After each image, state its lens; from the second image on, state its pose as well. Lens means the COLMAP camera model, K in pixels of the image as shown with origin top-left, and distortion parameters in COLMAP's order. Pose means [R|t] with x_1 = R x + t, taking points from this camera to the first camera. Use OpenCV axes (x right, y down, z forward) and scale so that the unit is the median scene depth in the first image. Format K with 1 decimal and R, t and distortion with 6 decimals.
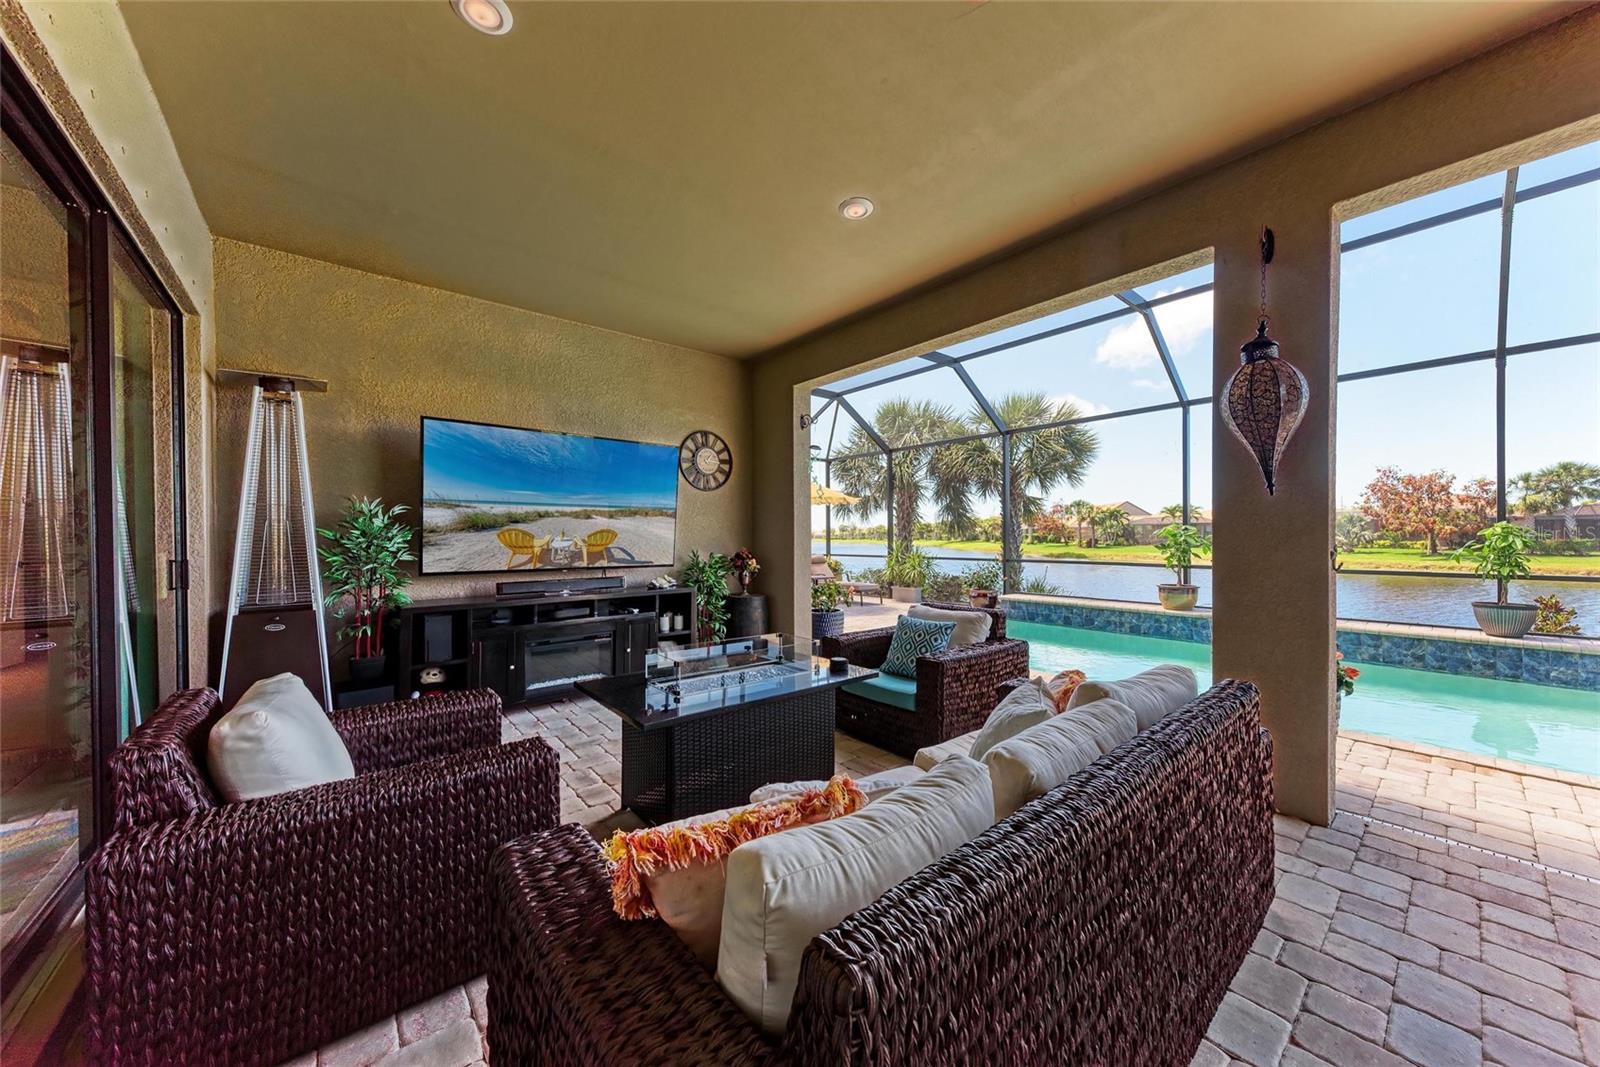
lens RADIAL K [[554.6, 0, 794.2], [0, 554.6, 541.3], [0, 0, 1]] dist [-0.001715, 0.000513]
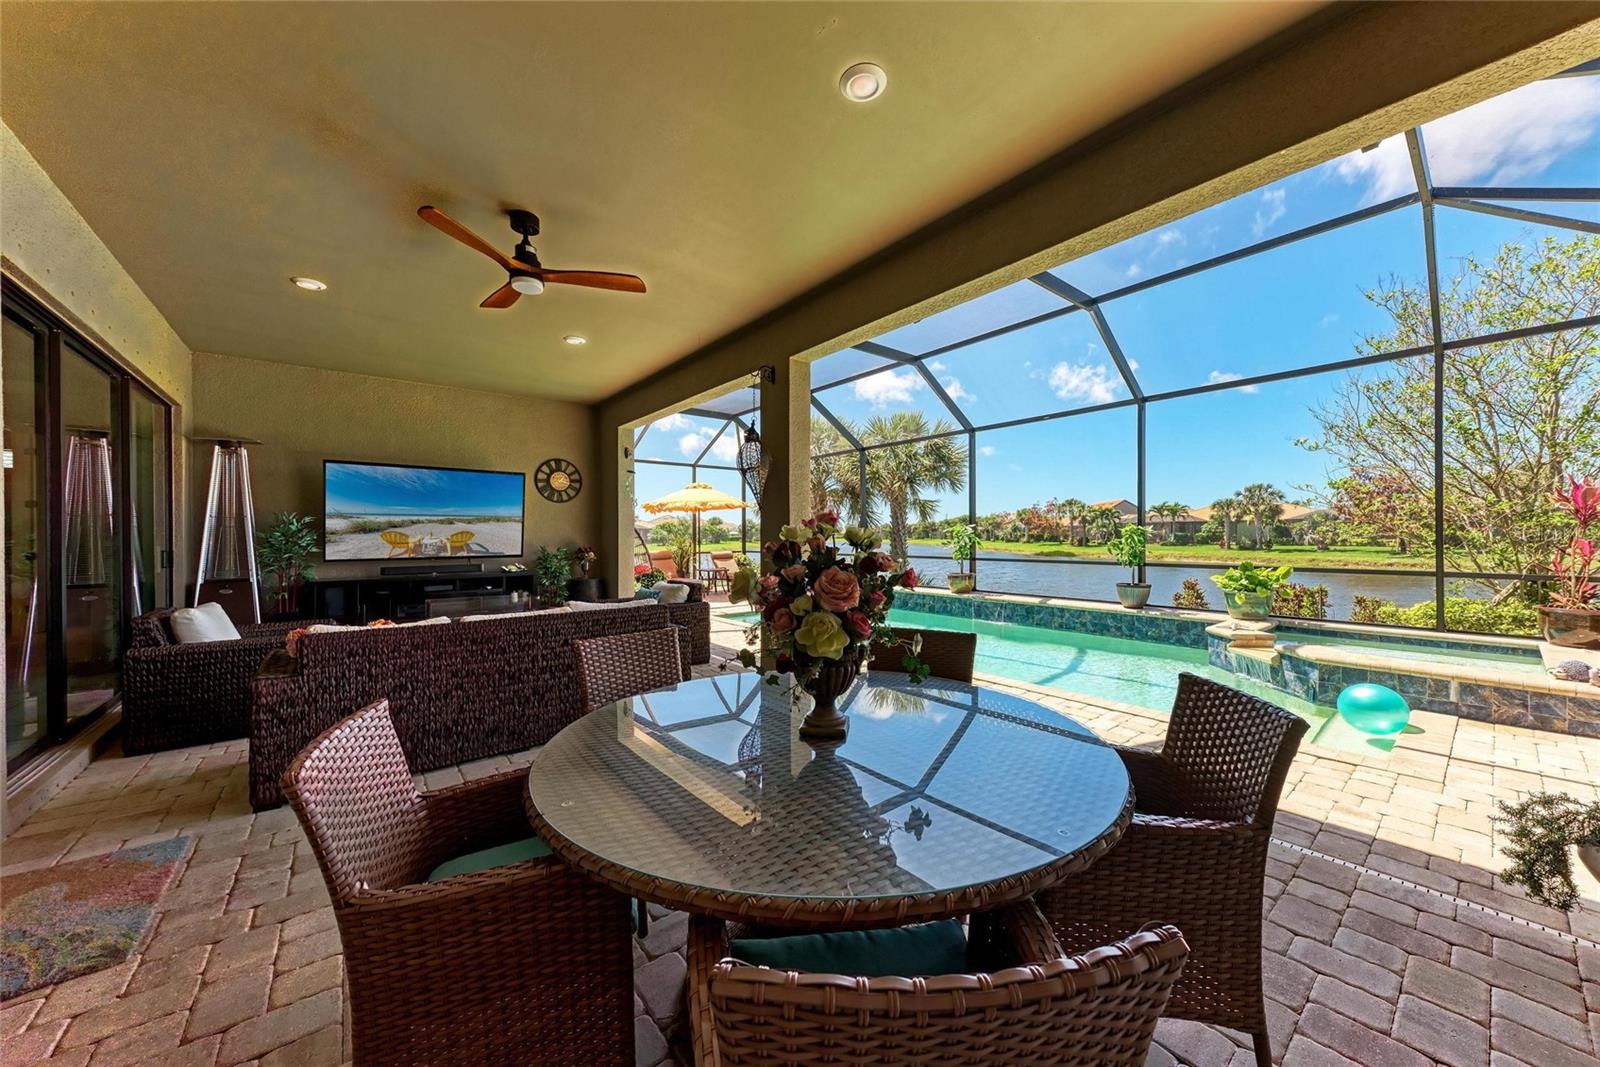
lens RADIAL K [[562.8, 0, 802.6], [0, 562.8, 535.2], [0, 0, 1]] dist [0.005506, -0.001715]
pose [[0.999926, -0.002634, -0.011893, 0.573651], [0.002517, 0.999949, -0.009826, 0.005619], [0.011919, 0.009795, 0.999881, -0.475778]]
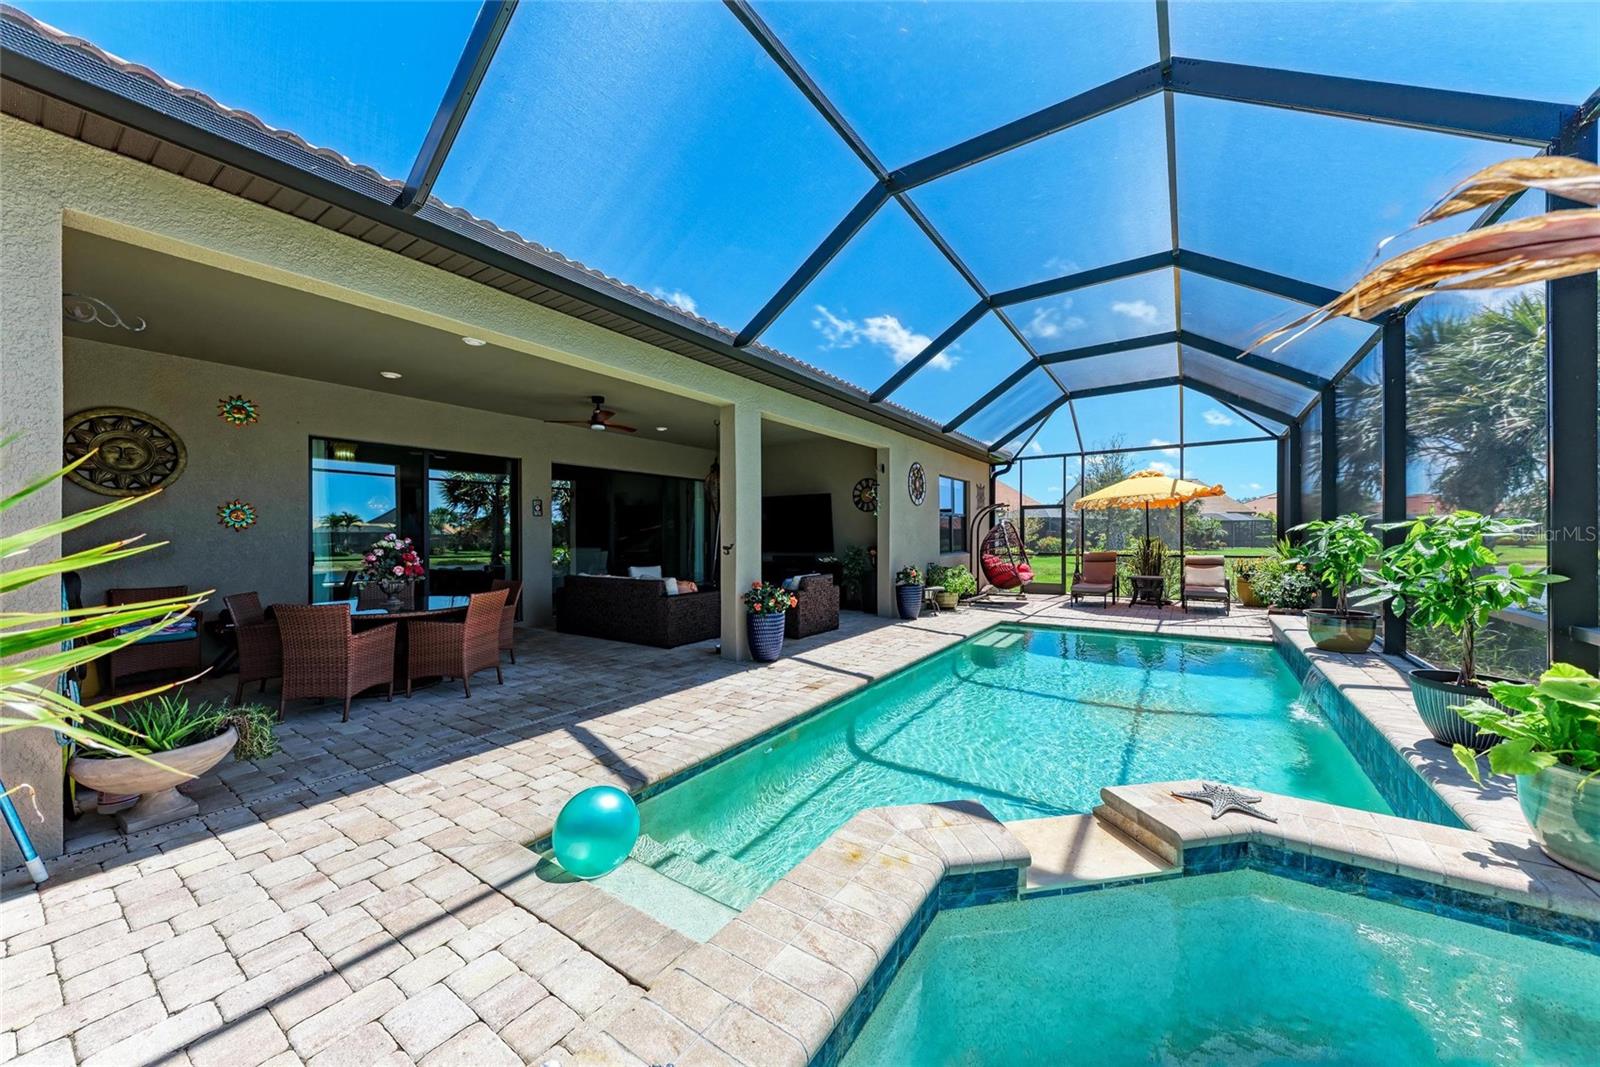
lens RADIAL K [[562.8, 0, 801.9], [0, 562.8, 537.1], [0, 0, 1]] dist [0.005506, -0.001715]
pose [[0.269921, -0.000265, -0.962882, 1.896545], [-0.001412, 0.999999, -0.000671, -0.010698], [0.962881, 0.001541, 0.269921, 0.364340]]
